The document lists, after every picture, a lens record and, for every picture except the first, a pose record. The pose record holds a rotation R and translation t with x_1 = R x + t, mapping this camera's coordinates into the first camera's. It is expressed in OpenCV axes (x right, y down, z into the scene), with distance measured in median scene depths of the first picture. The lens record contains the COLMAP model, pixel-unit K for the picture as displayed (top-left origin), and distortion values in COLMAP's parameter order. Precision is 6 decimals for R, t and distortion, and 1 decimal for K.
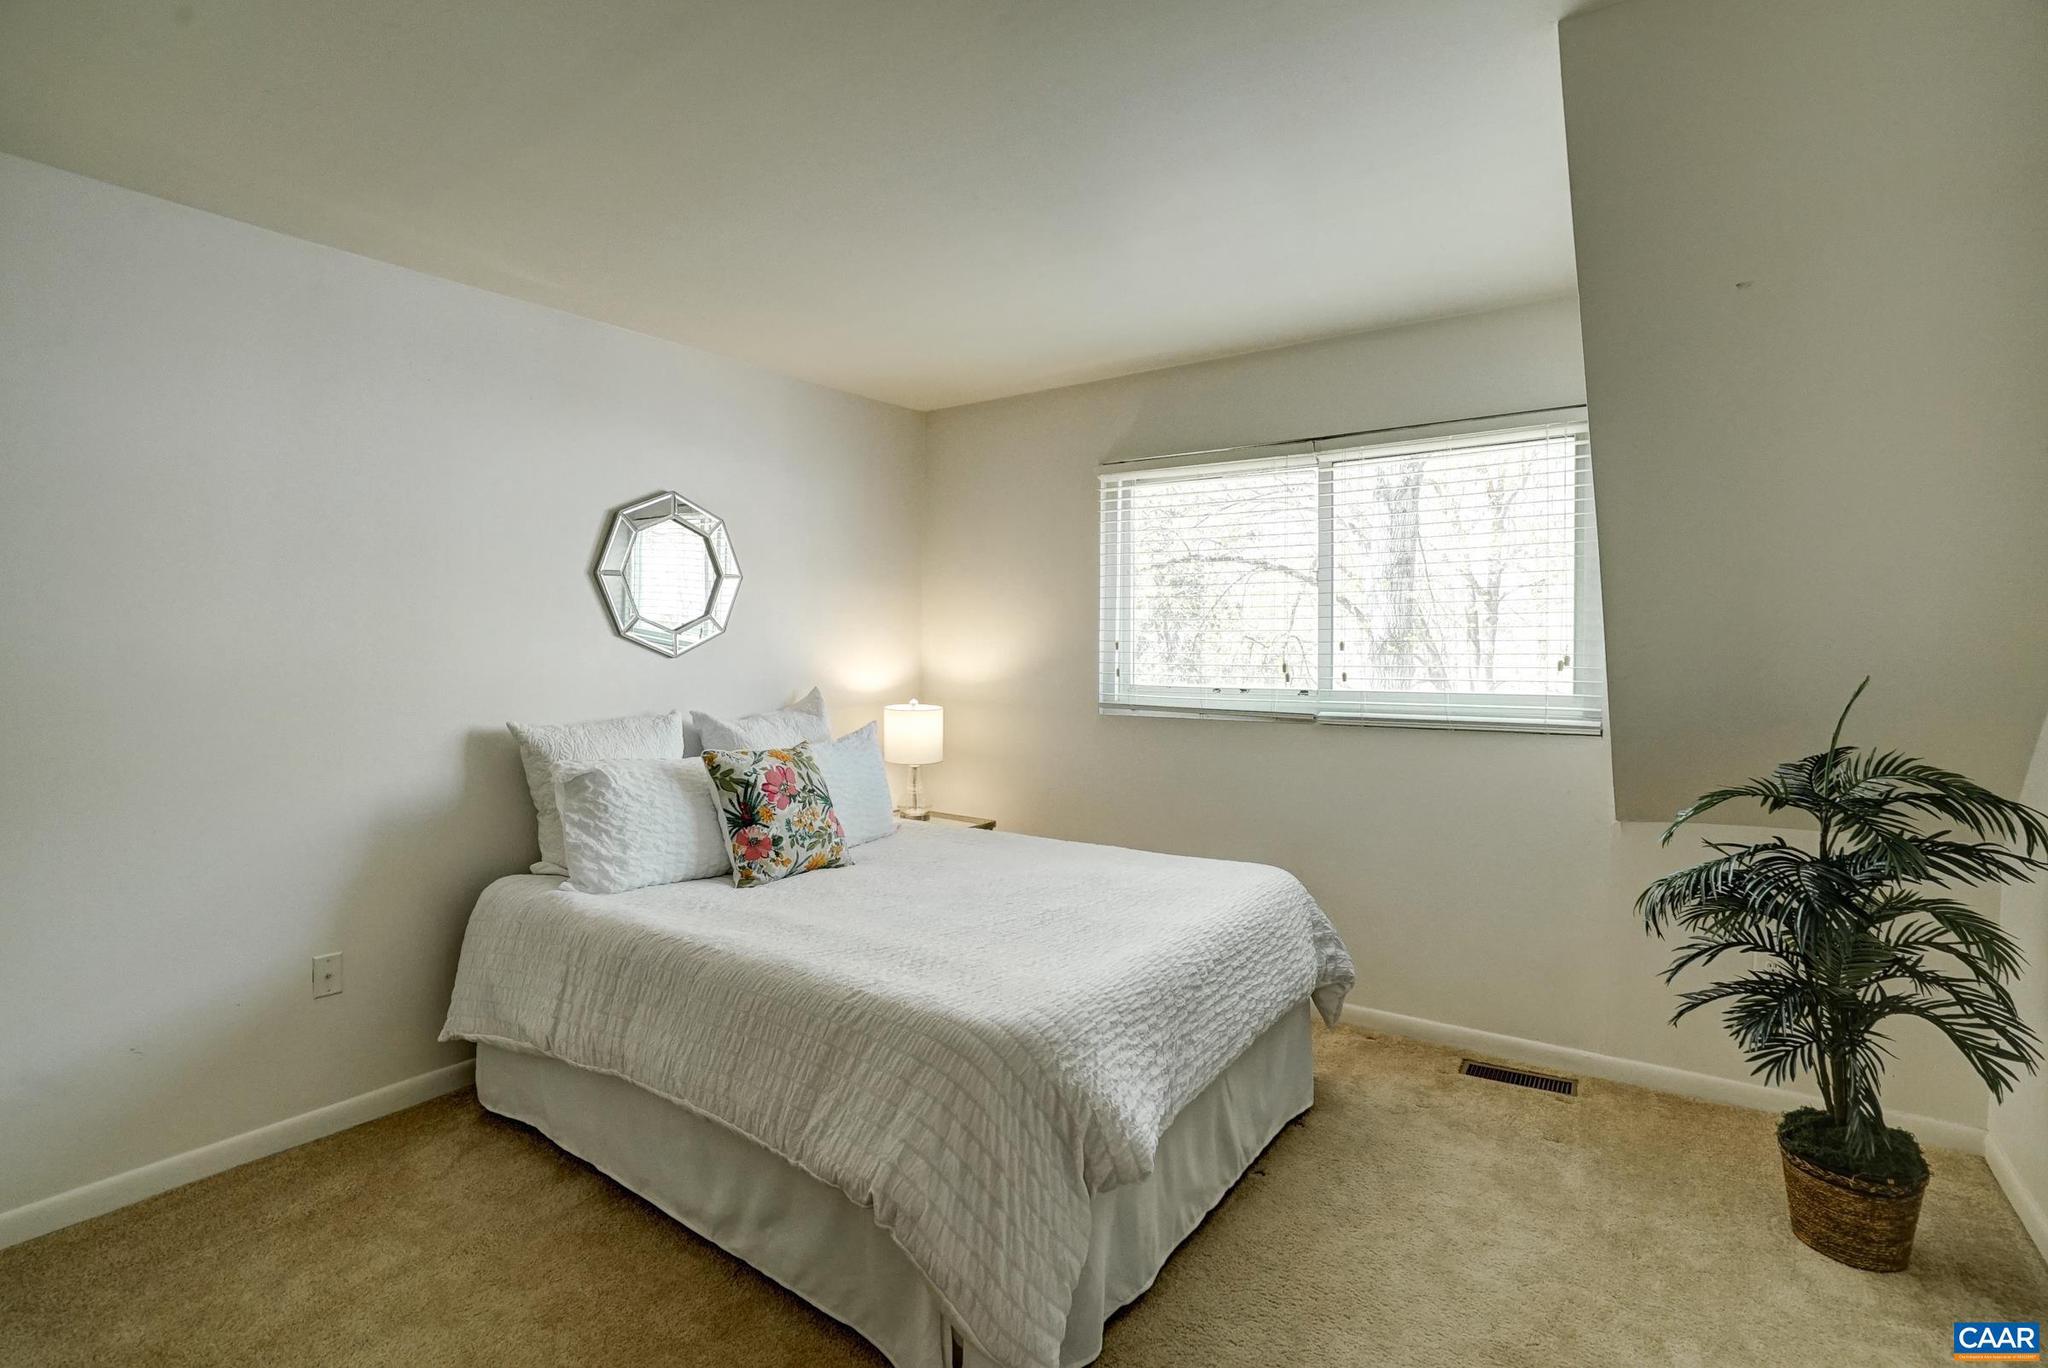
lens RADIAL K [[936.2, 0, 1024.0], [0, 936.2, 684.0], [0, 0, 1]] dist [-0.055271, -0.000355]
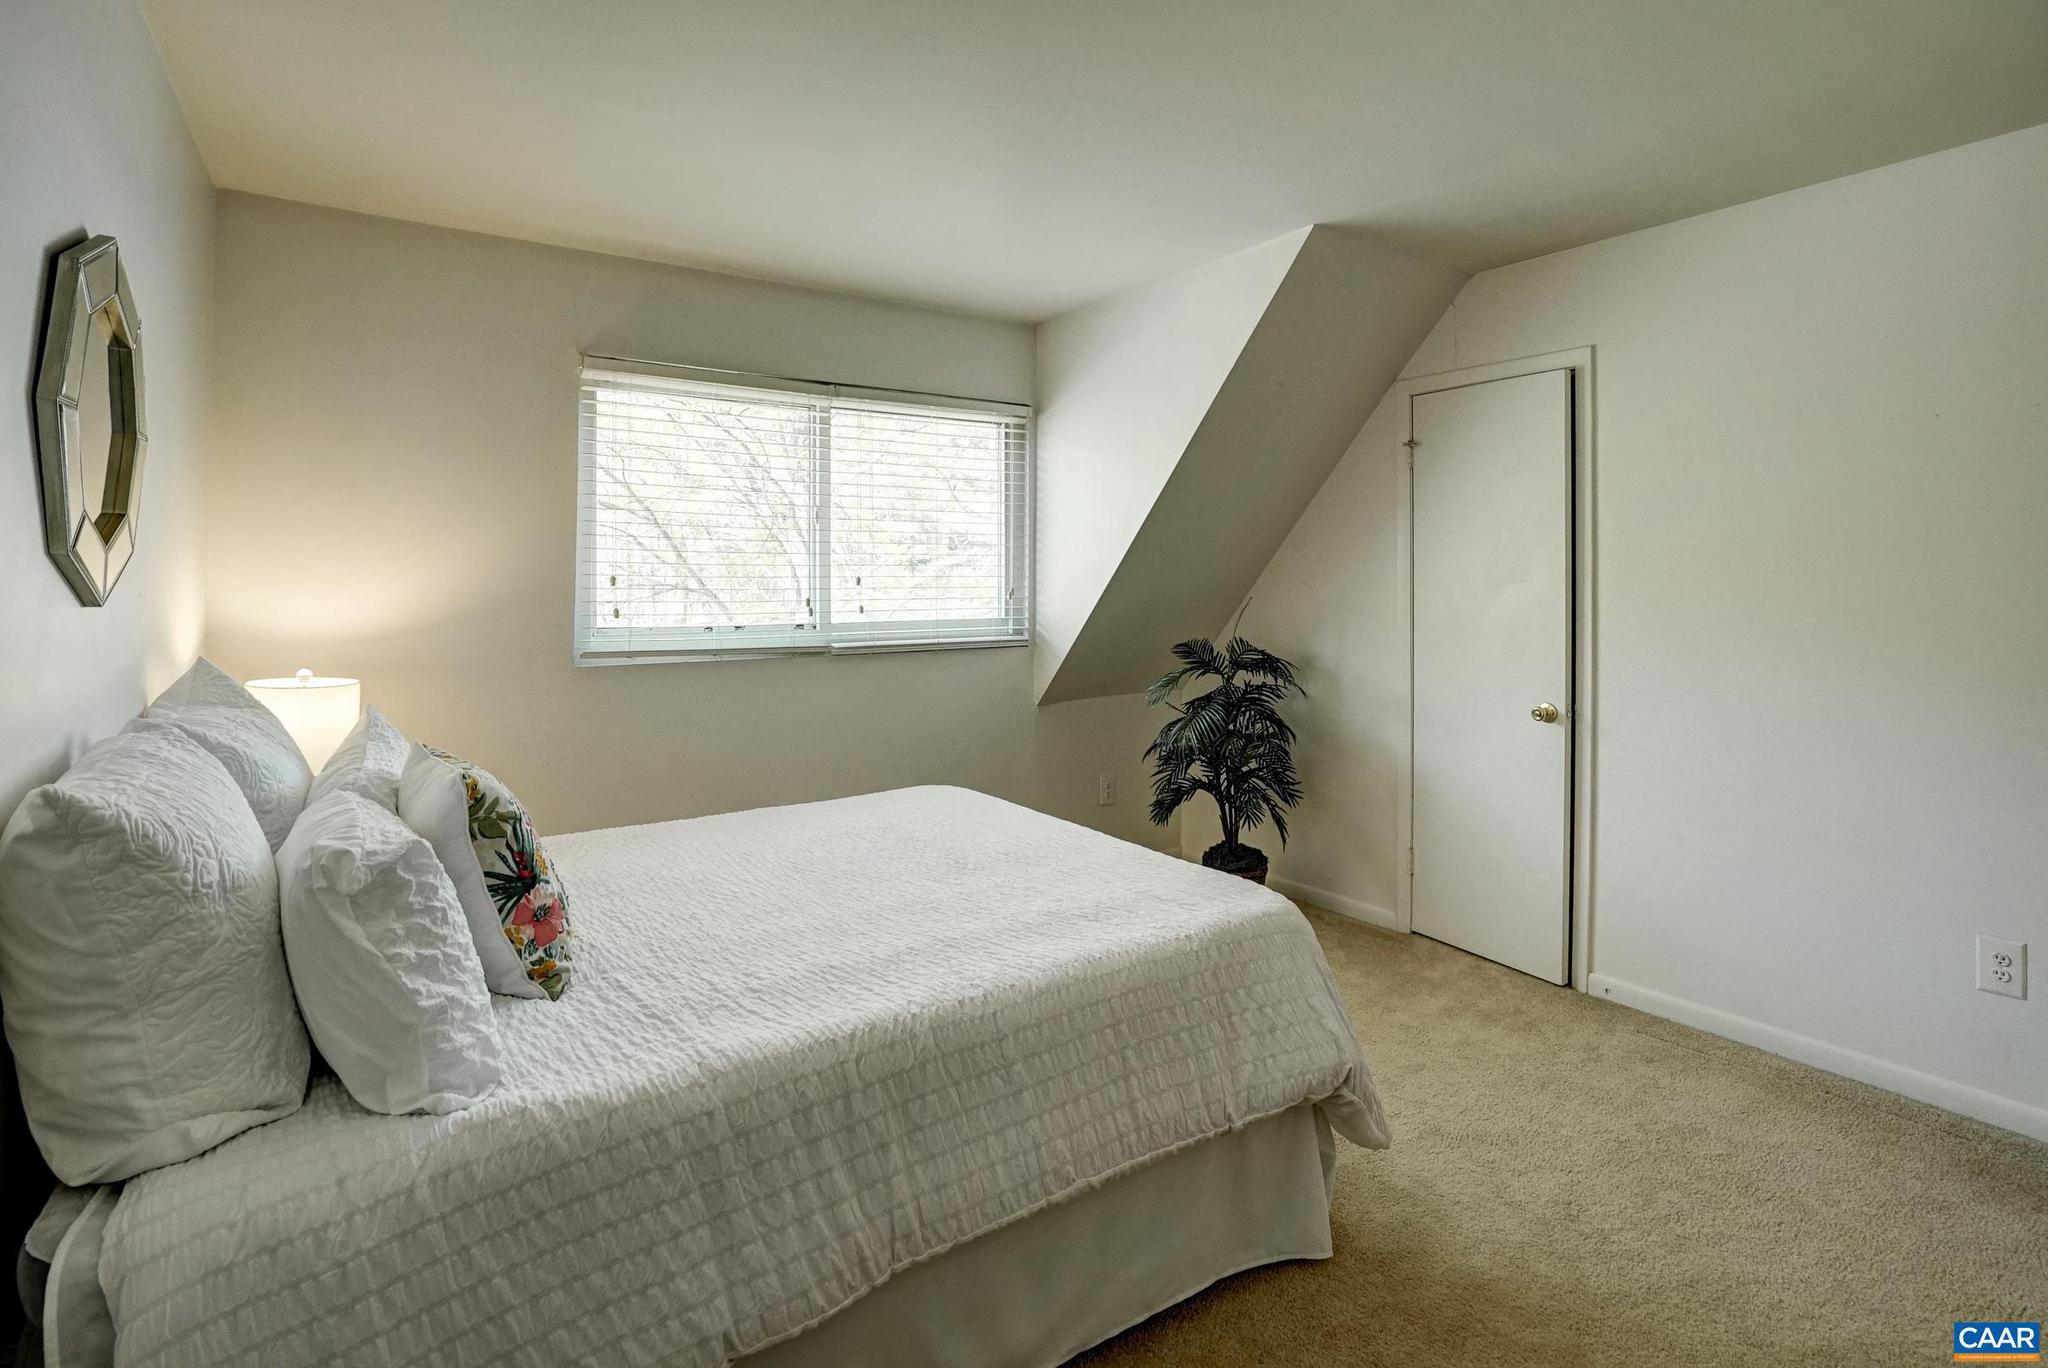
lens RADIAL K [[978.7, 0, 964.6], [0, 978.7, 602.7], [0, 0, 1]] dist [-0.035485, -0.000031]
pose [[0.382685, -0.019712, 0.923669, -0.667730], [0.037702, 0.999273, 0.005705, -0.017784], [-0.923109, 0.032641, 0.383150, 0.454205]]
